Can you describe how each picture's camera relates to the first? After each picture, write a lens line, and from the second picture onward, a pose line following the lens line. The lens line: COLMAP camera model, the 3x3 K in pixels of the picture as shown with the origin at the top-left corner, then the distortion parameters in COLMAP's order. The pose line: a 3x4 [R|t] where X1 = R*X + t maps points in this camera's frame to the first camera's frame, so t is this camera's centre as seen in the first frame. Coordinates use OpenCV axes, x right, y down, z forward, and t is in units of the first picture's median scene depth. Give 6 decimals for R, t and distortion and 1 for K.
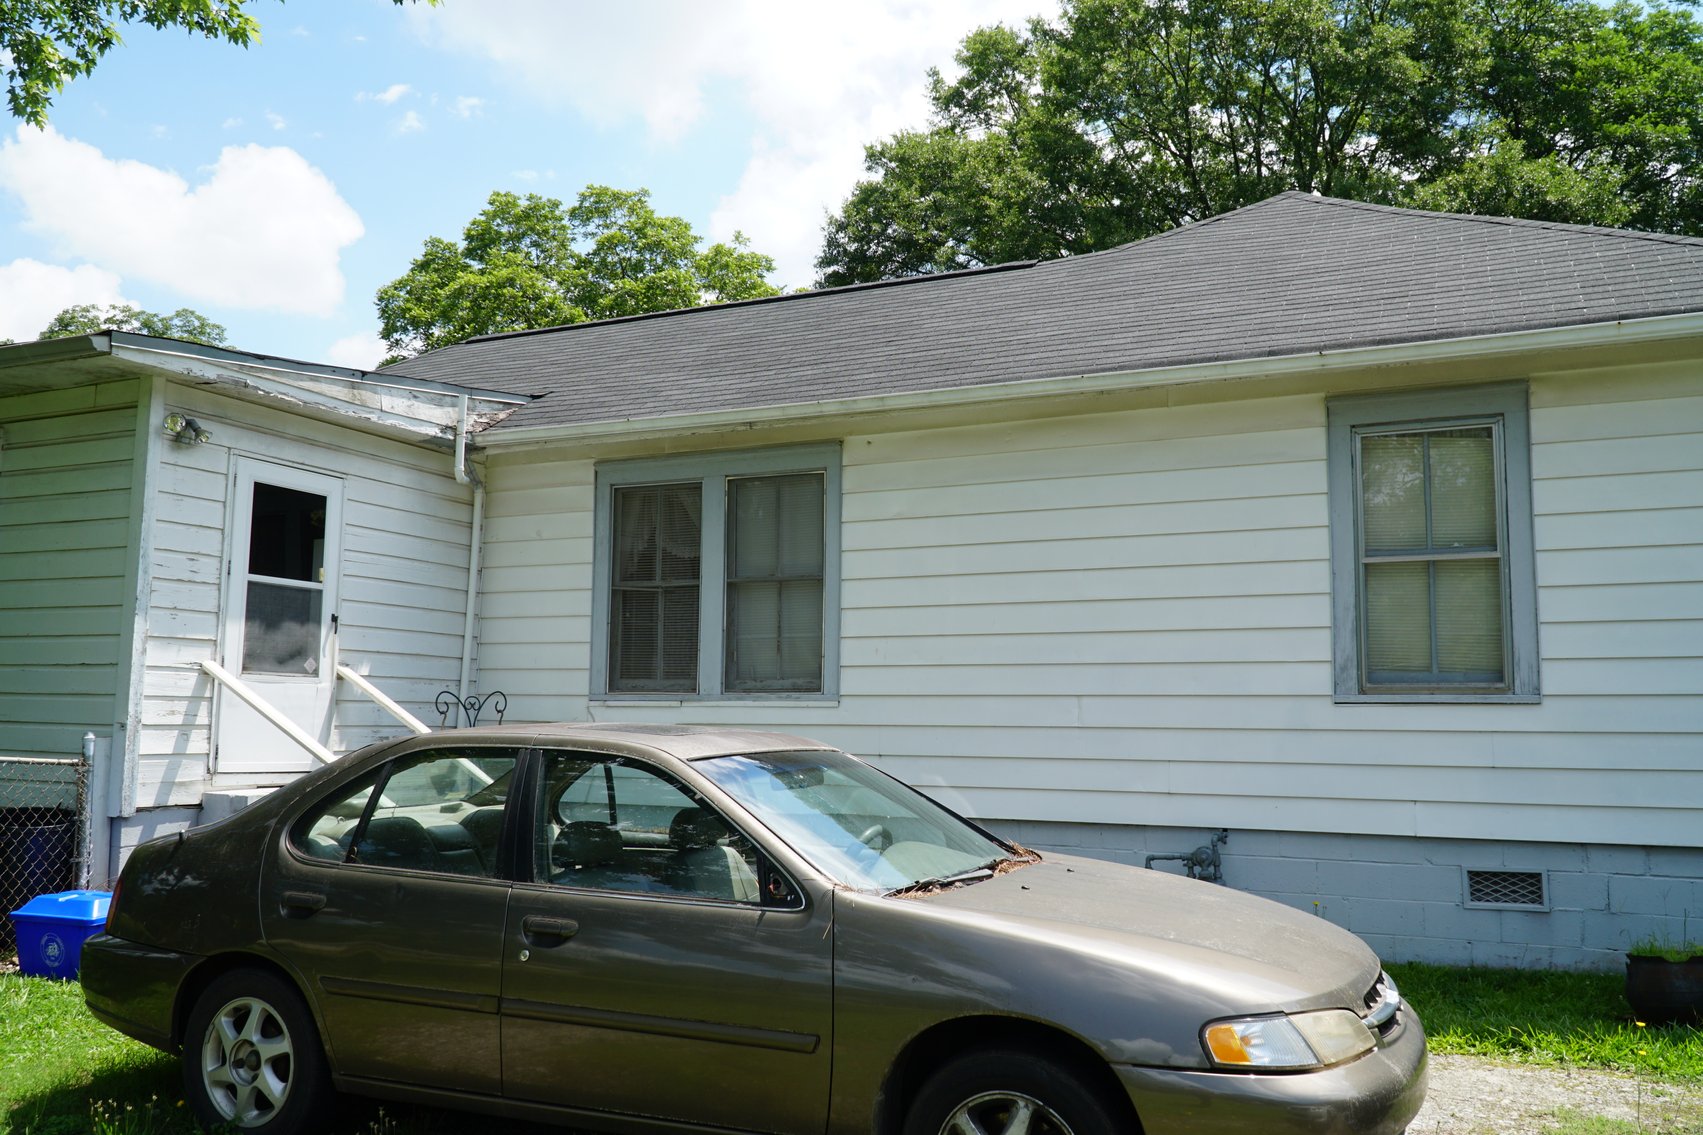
lens RADIAL K [[1359.6, 0, 852.5], [0, 1359.6, 569.8], [0, 0, 1]] dist [-0.007580, -0.004666]
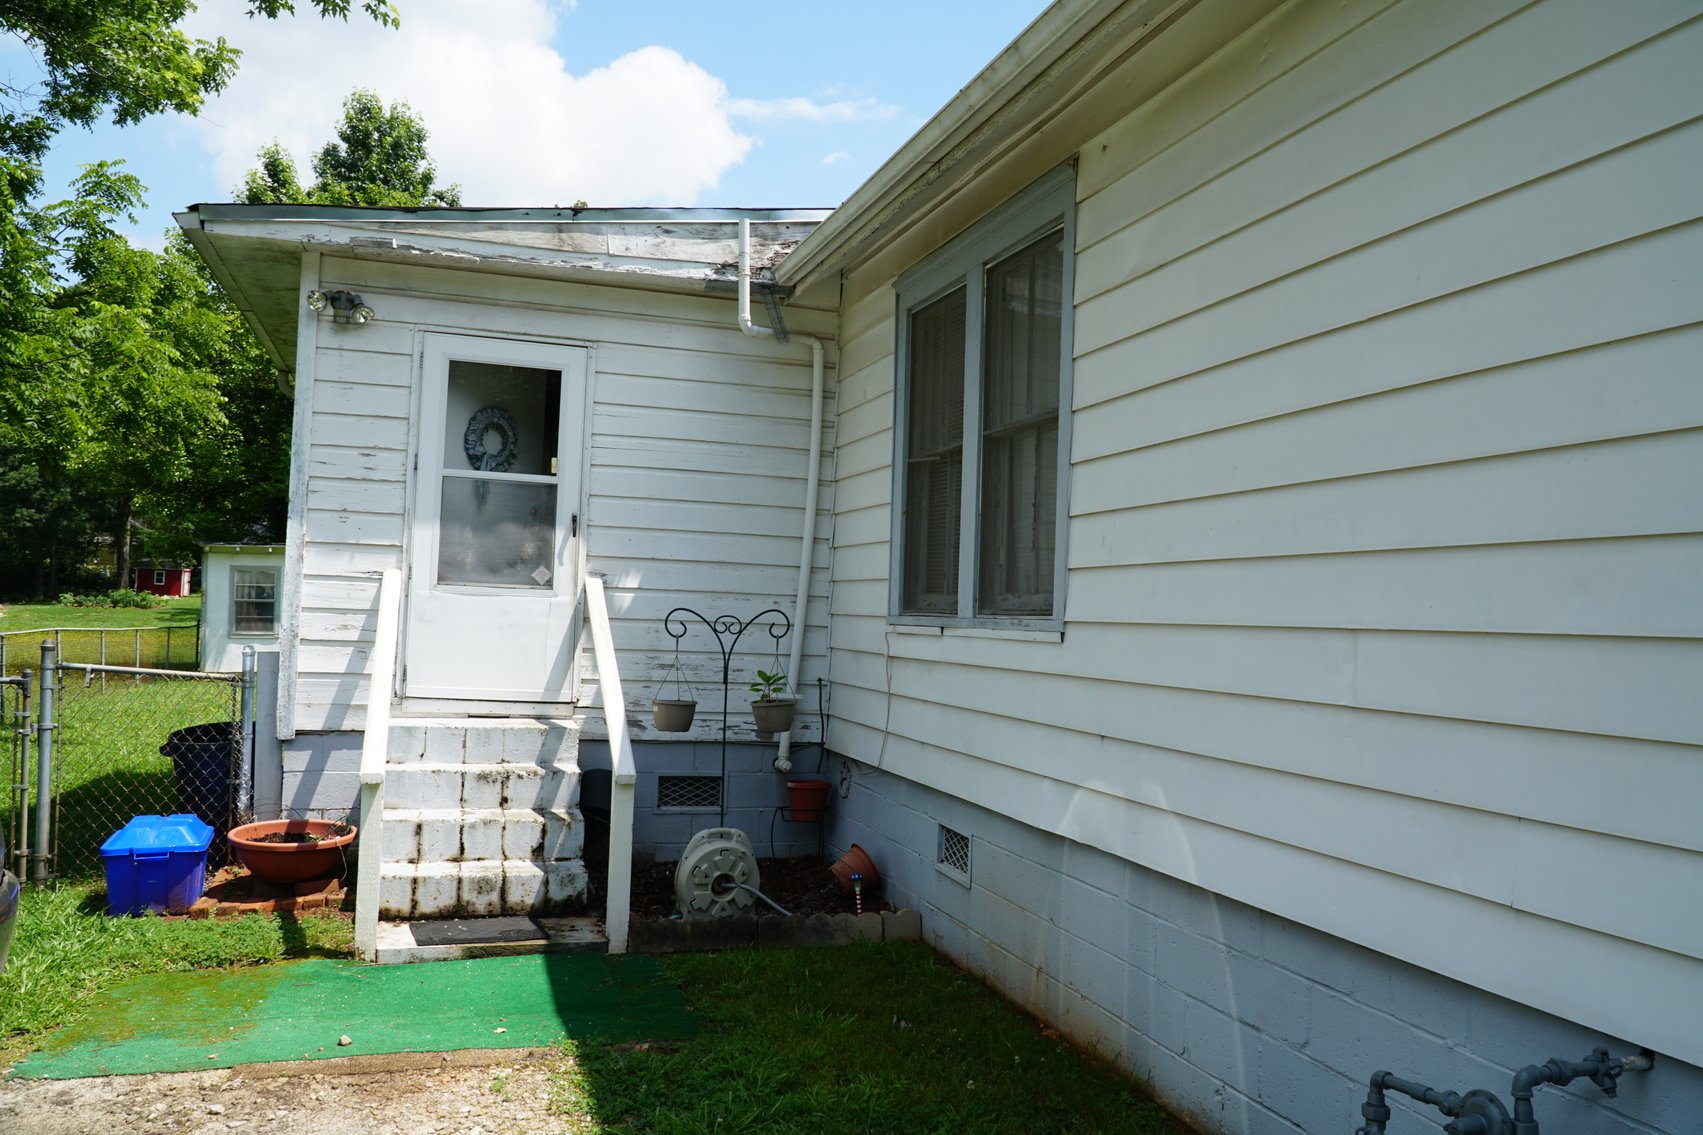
lens RADIAL K [[1359.6, 0, 852.5], [0, 1359.6, 569.8], [0, 0, 1]] dist [-0.007580, -0.004666]
pose [[0.672357, -0.011563, -0.740137, 0.344649], [0.049940, 0.998308, 0.029770, 0.051445], [0.738540, -0.056978, 0.671797, 0.577890]]
